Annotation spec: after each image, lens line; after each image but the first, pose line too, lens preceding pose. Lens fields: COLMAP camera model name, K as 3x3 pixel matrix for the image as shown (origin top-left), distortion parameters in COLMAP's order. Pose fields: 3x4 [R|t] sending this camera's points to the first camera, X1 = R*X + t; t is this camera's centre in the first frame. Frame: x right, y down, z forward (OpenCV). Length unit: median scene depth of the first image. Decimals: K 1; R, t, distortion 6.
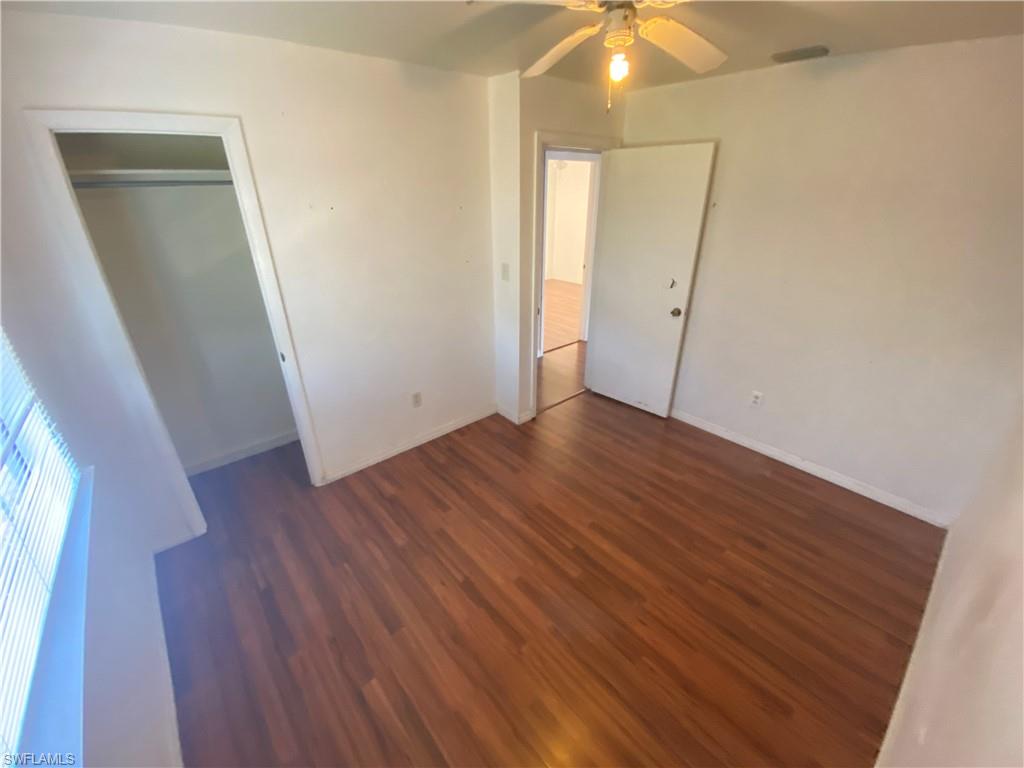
lens RADIAL K [[415.1, 0, 516.1], [0, 415.1, 383.1], [0, 0, 1]] dist [0.034718, -0.025990]
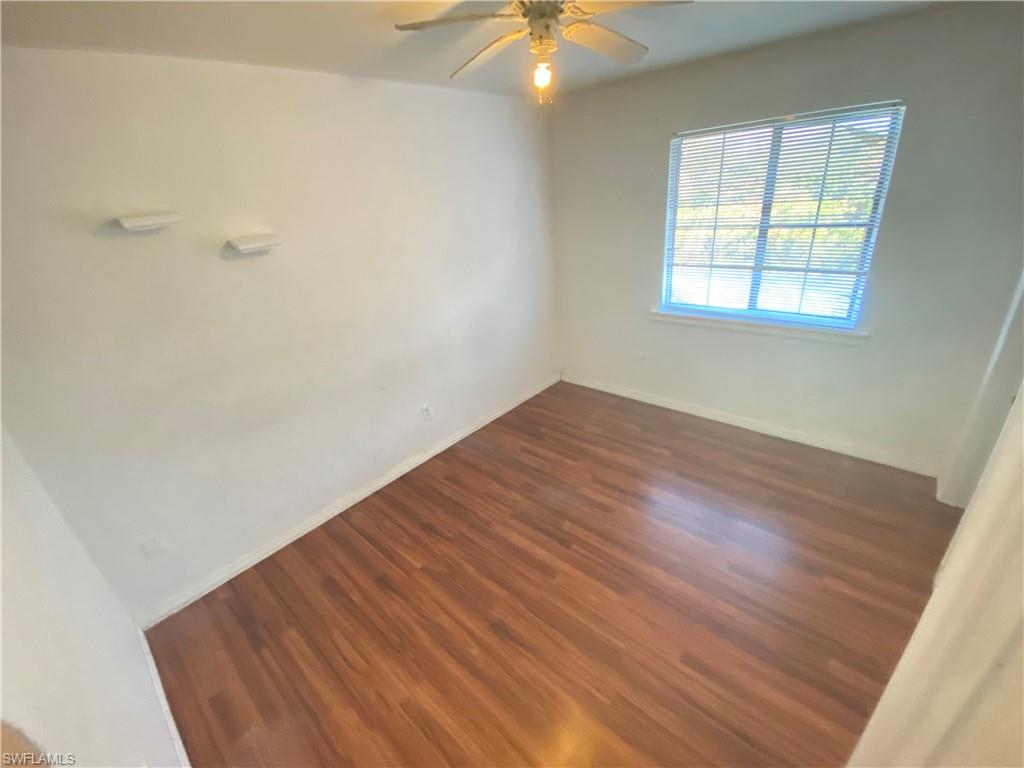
lens RADIAL K [[415.1, 0, 516.1], [0, 415.1, 383.1], [0, 0, 1]] dist [0.034718, -0.025990]
pose [[-0.989057, 0.120757, -0.084759, 0.326409], [0.014011, 0.648791, 0.760838, -0.674311], [0.146867, 0.751324, -0.643383, 1.421211]]
